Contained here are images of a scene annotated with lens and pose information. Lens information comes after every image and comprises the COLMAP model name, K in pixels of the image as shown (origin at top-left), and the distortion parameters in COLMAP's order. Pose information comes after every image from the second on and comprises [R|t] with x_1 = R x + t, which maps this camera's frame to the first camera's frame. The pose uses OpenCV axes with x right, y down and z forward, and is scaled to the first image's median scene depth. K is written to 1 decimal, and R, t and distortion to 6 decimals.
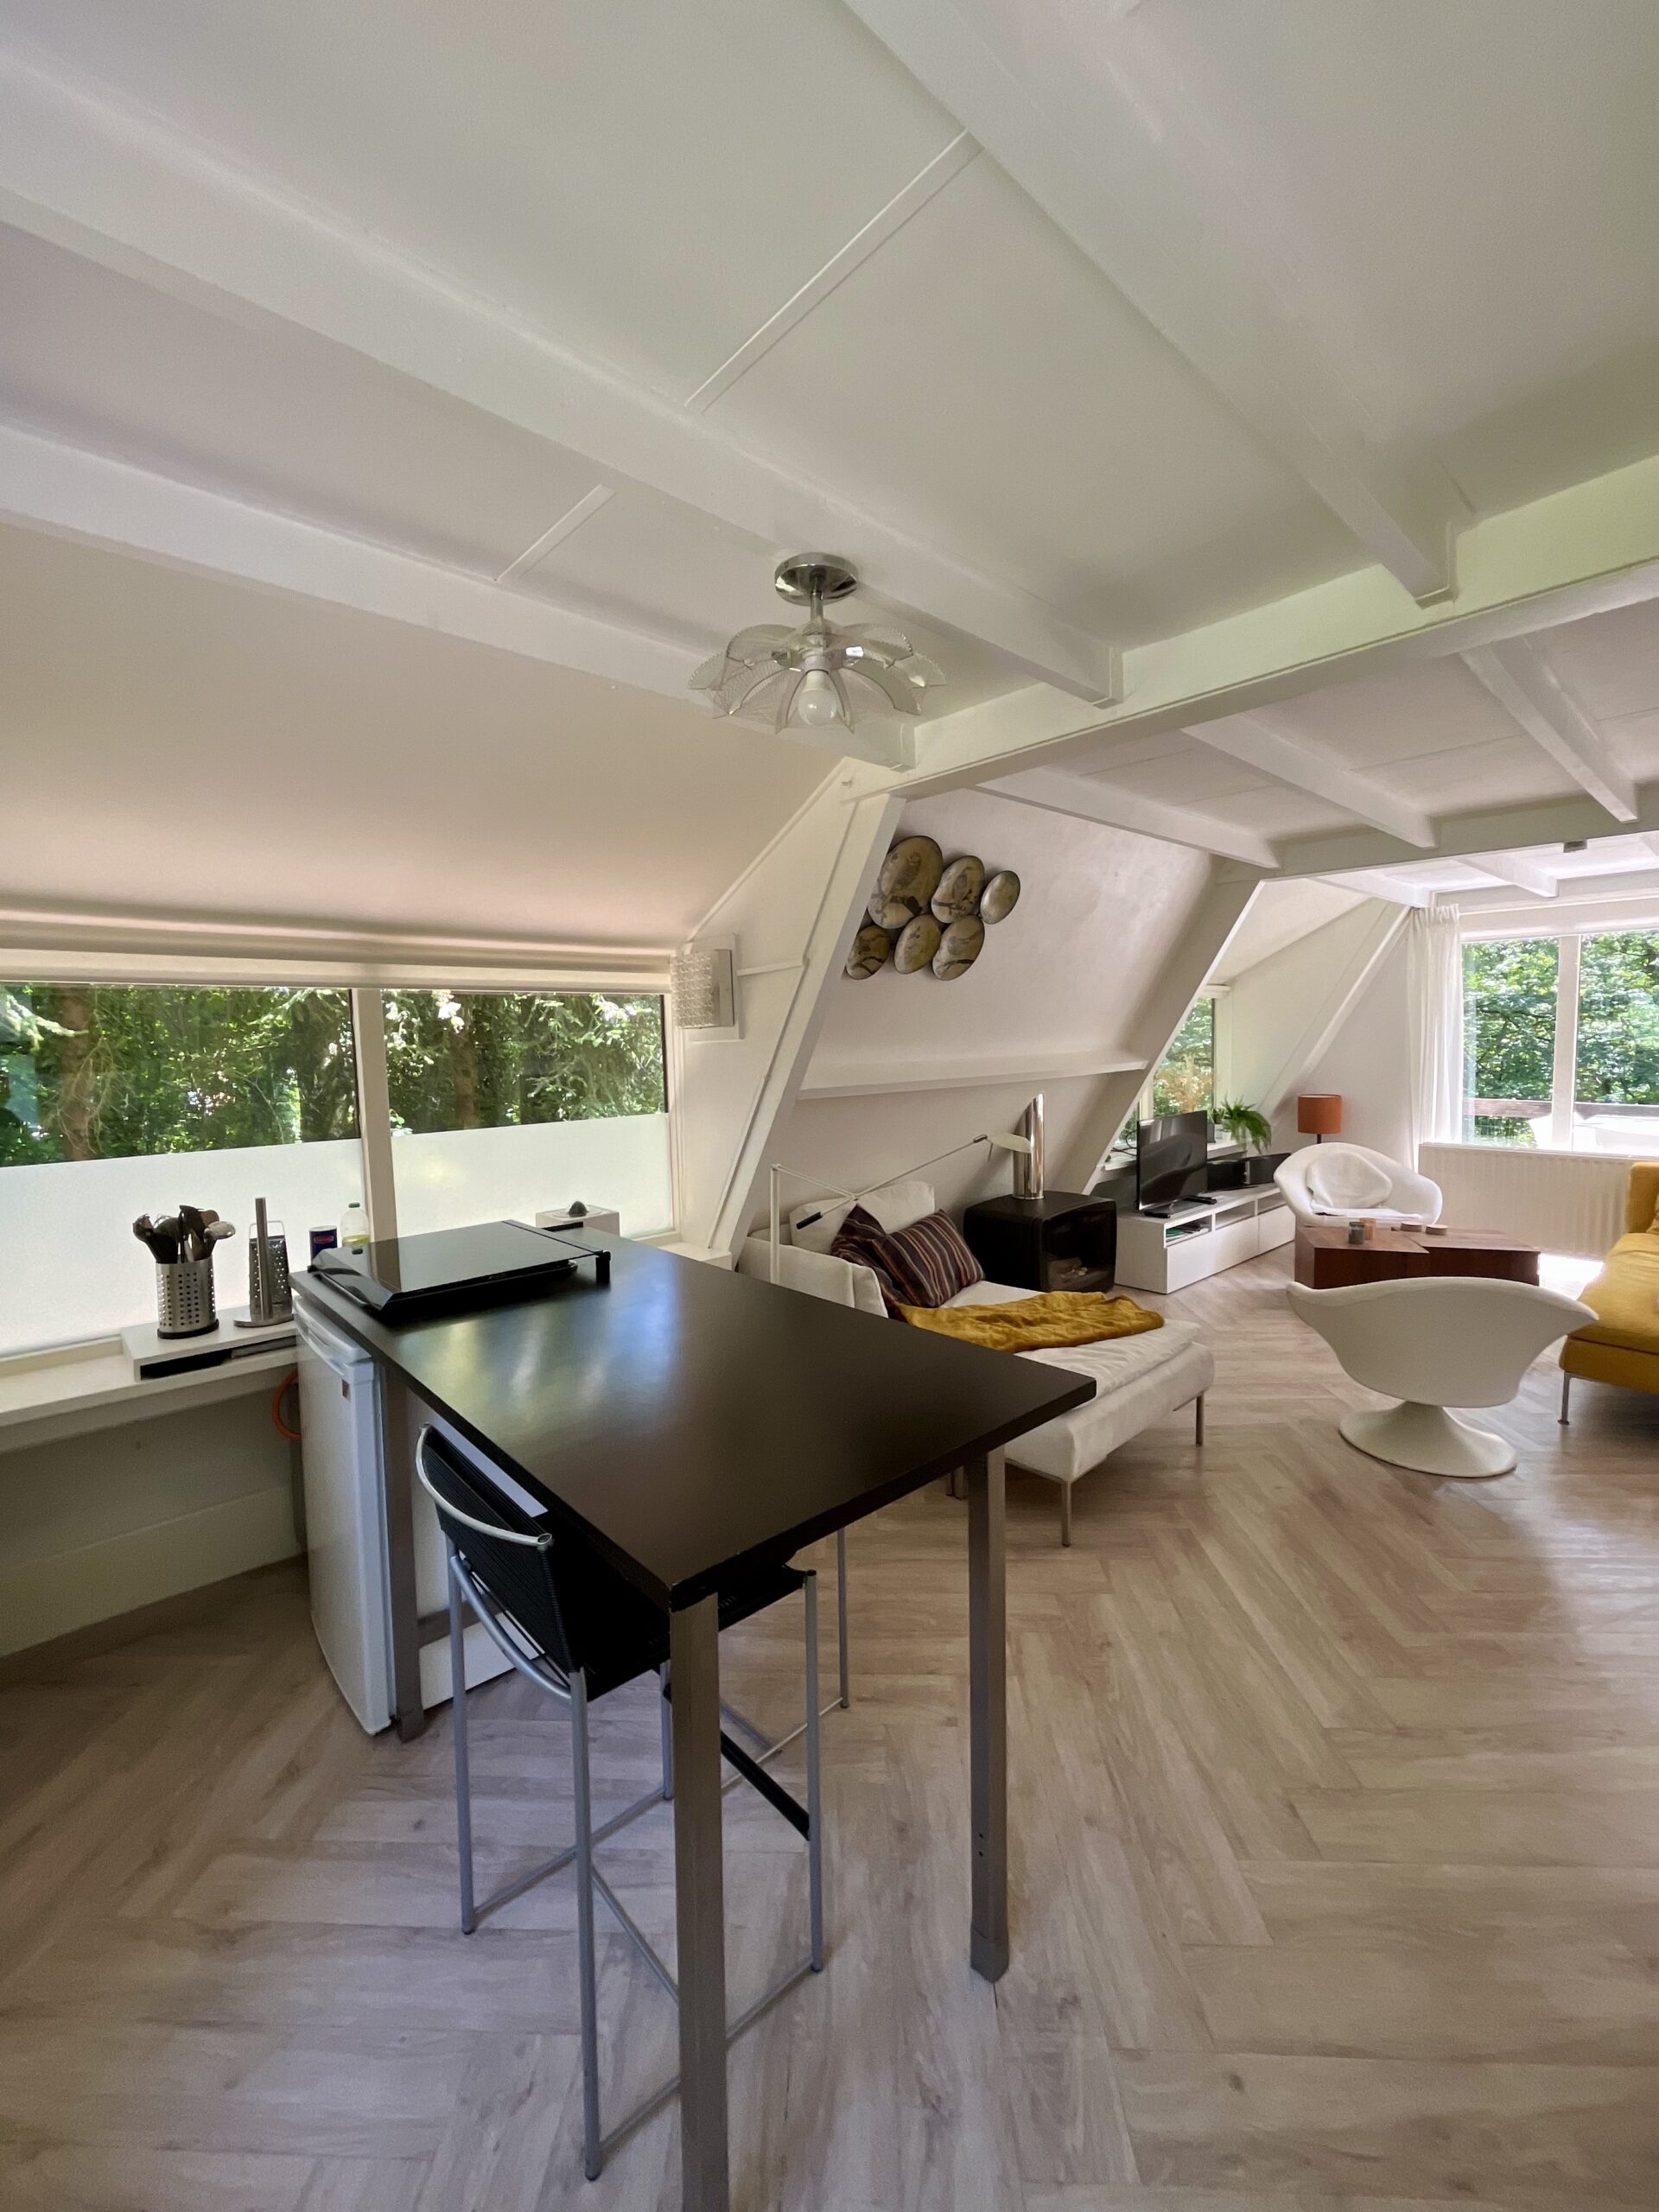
lens RADIAL K [[893.8, 0, 829.5], [0, 893.8, 1106.0], [0, 0, 1]] dist [0.002146, 0.000141]
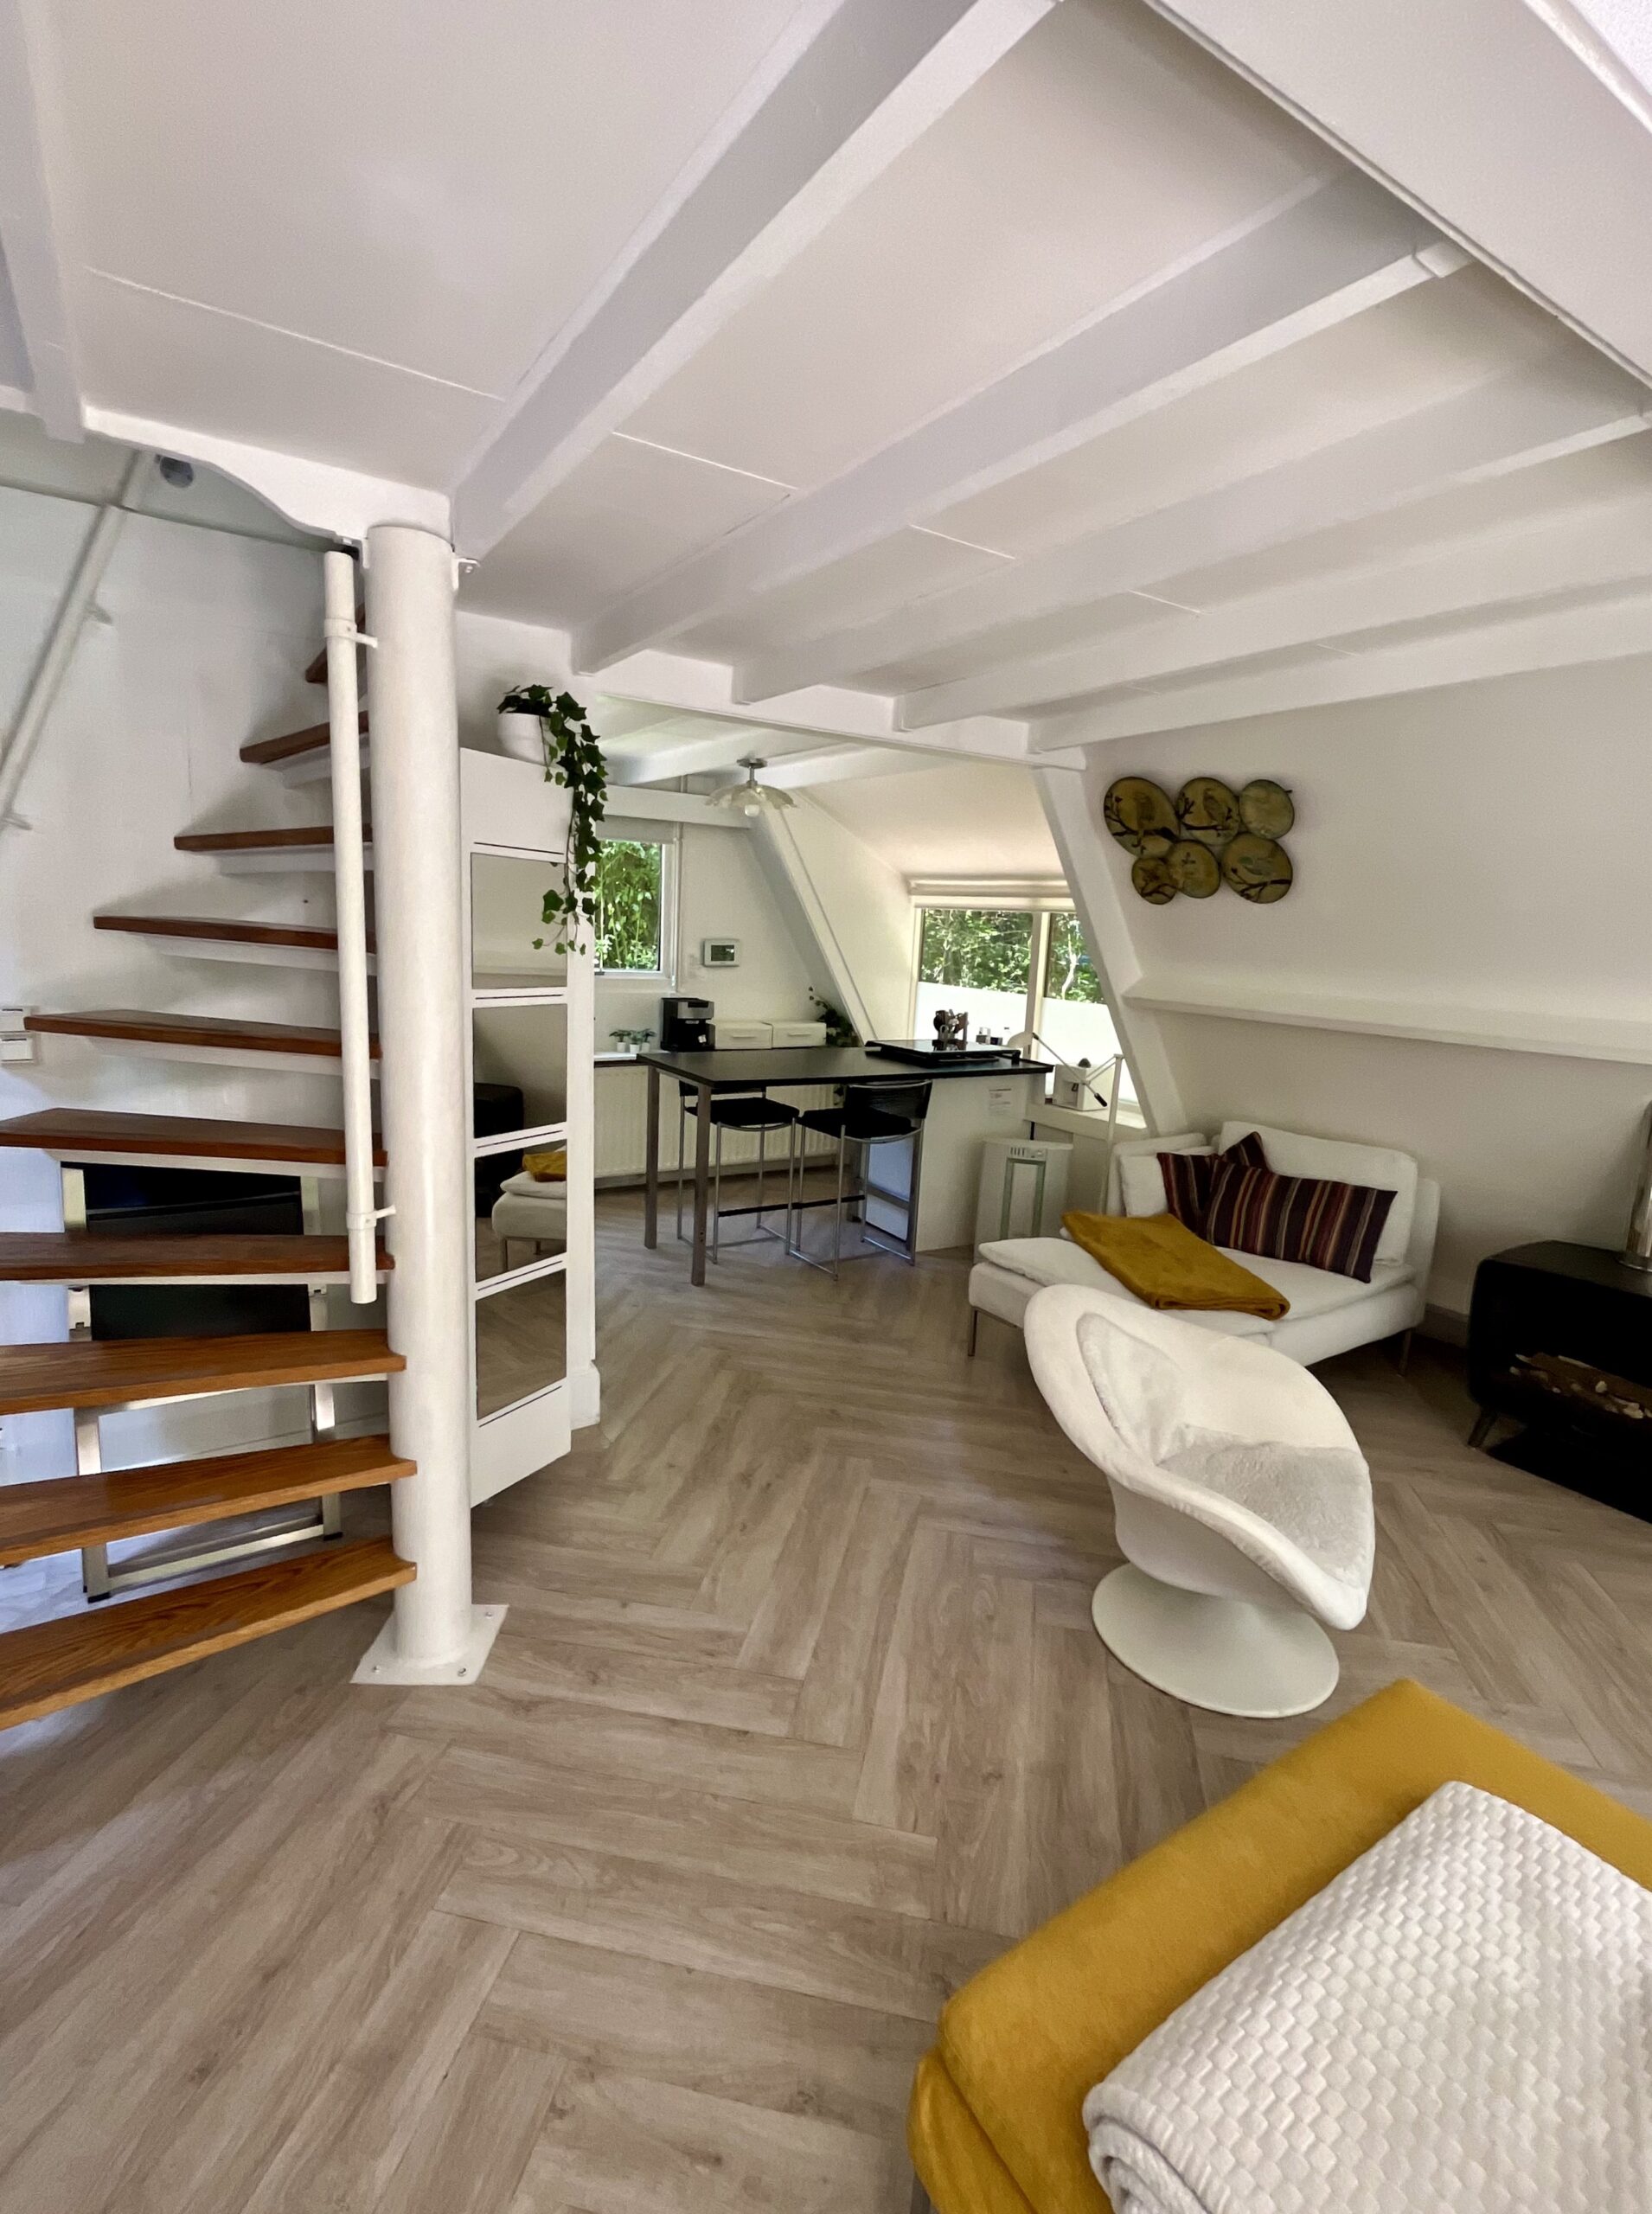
lens RADIAL K [[1039.1, 0, 826.0], [0, 1039.1, 1107.0], [0, 0, 1]] dist [-0.001434, -0.000380]
pose [[-0.167920, 0.191309, -0.967059, 0.954080], [-0.119805, 0.969757, 0.212646, -0.083466], [0.978494, 0.151566, -0.139922, 0.545607]]
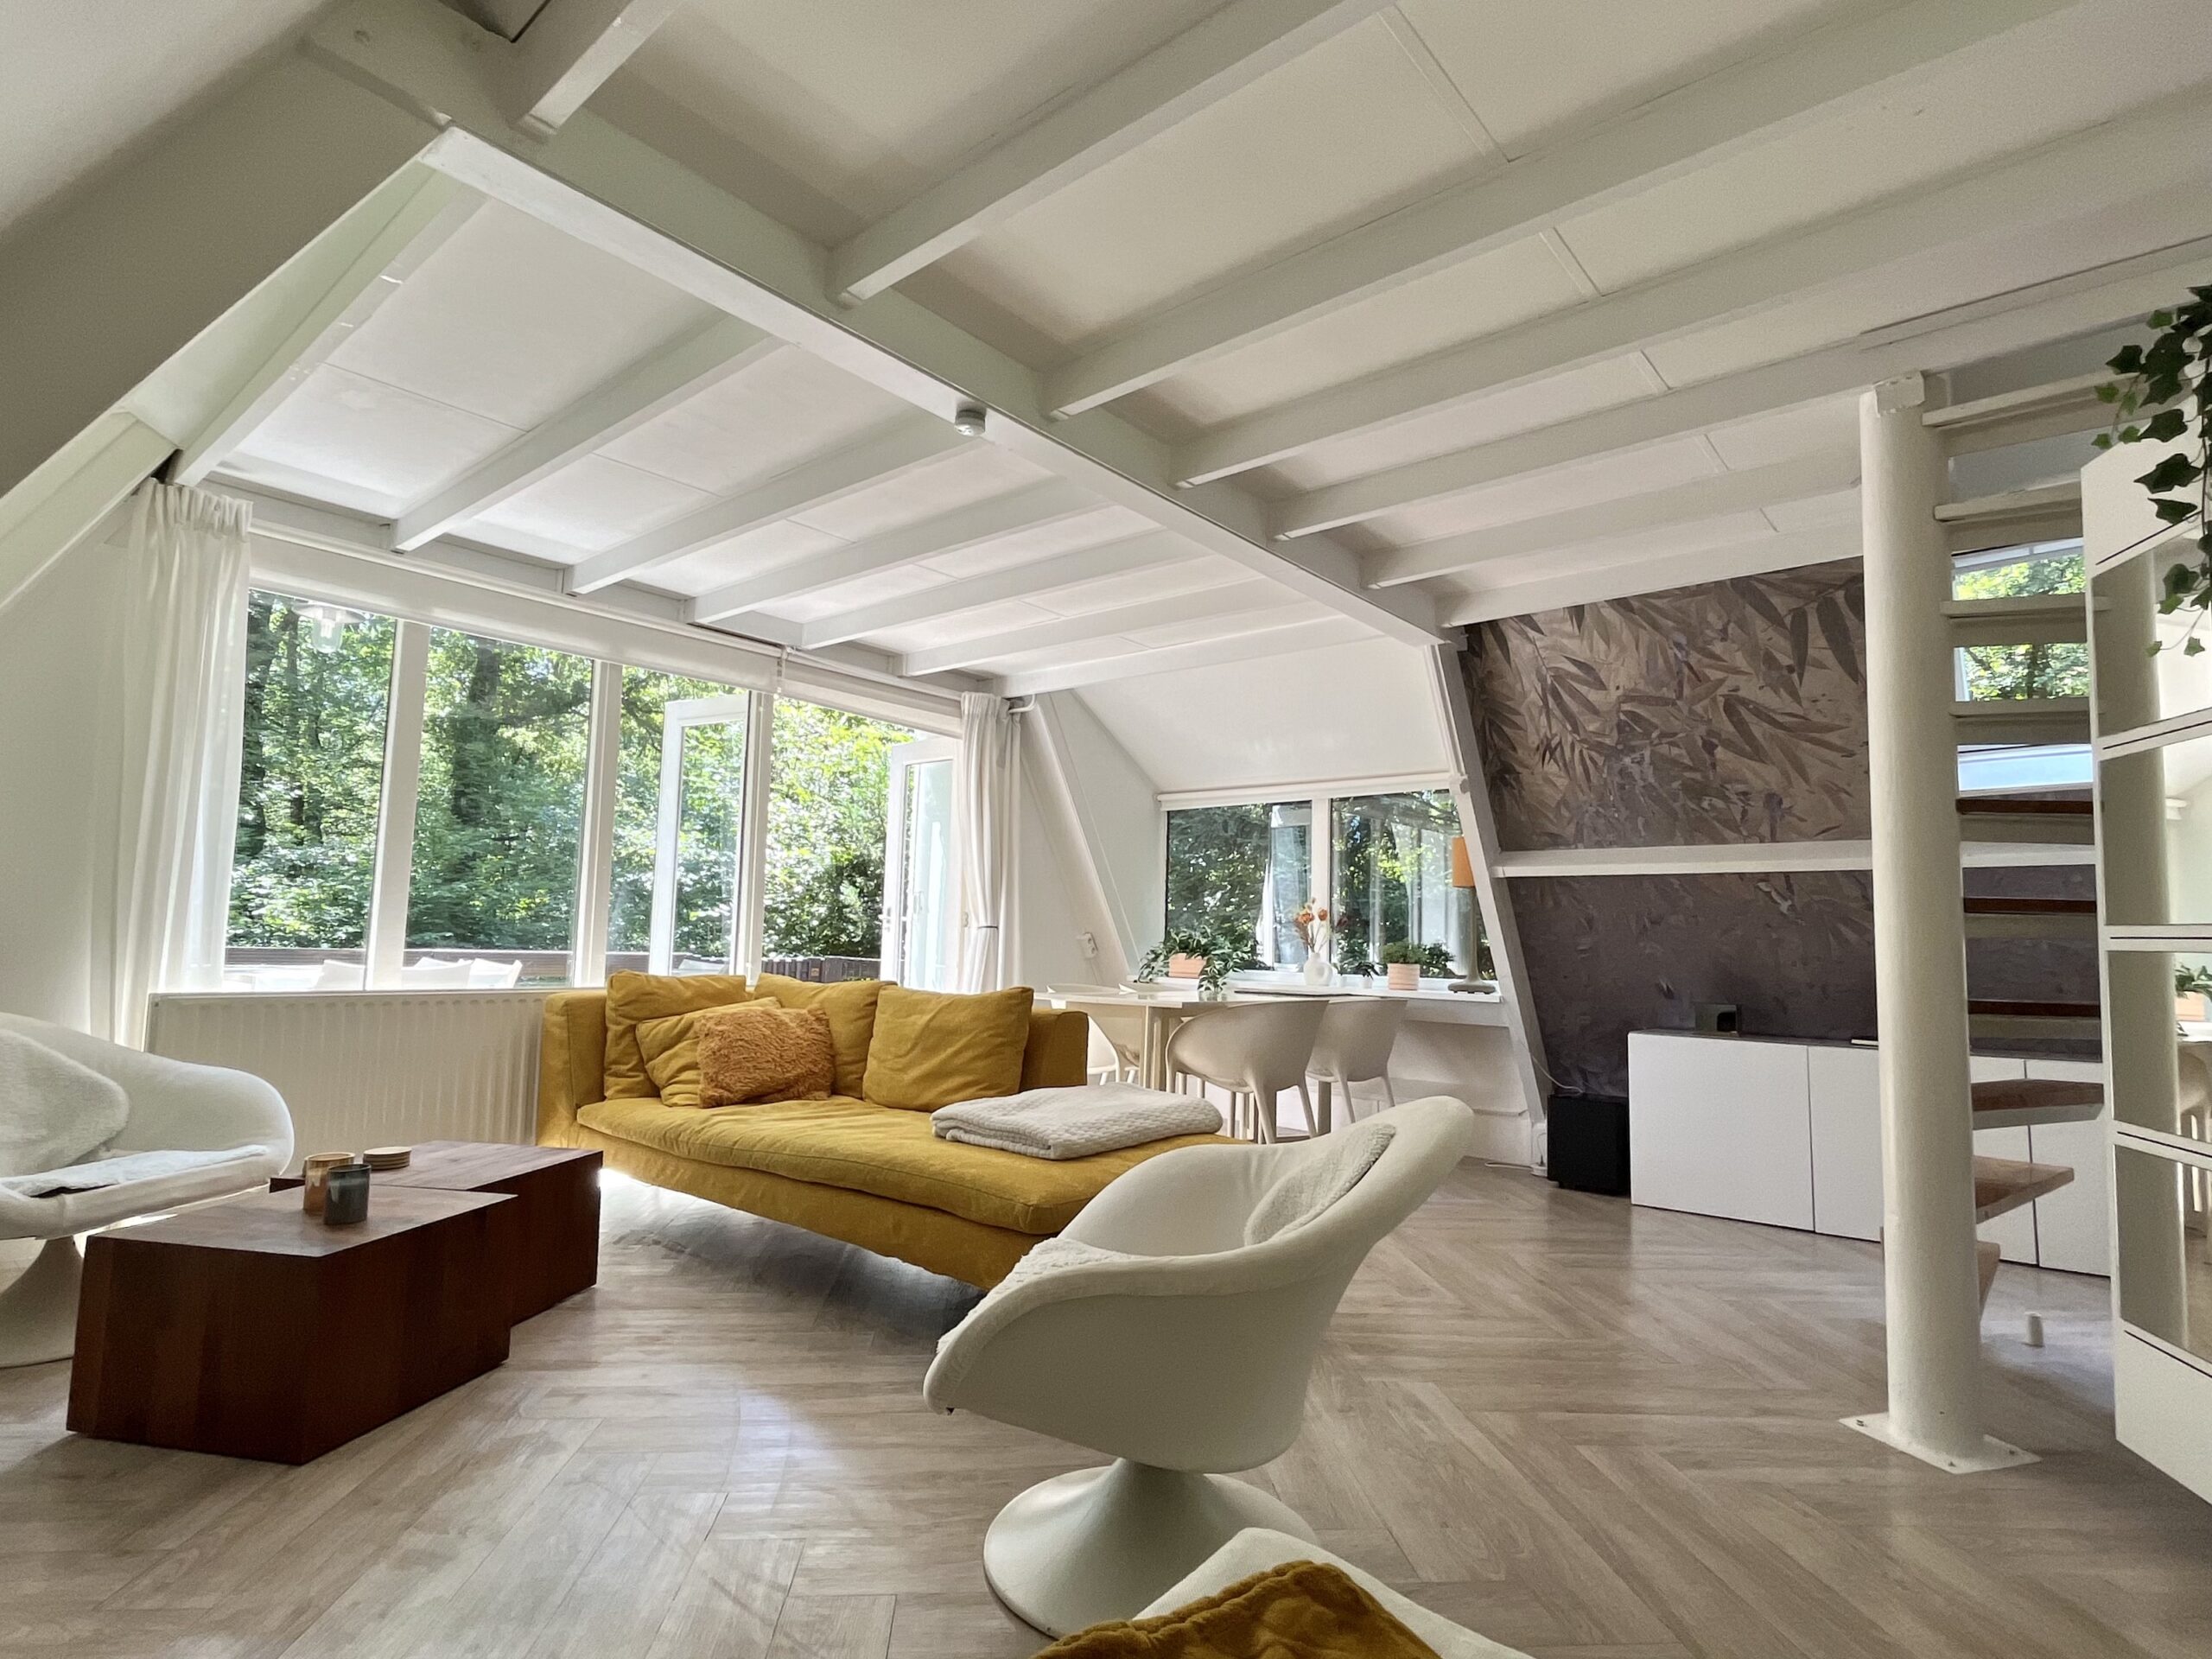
lens RADIAL K [[1129.8, 0, 1101.0], [0, 1129.8, 839.8], [0, 0, 1]] dist [0.001133, -0.002423]
pose [[-0.117290, 0.106090, 0.987415, 0.060008], [0.052277, 0.993559, -0.100541, 0.057767], [-0.991721, 0.039827, -0.122080, 0.757243]]
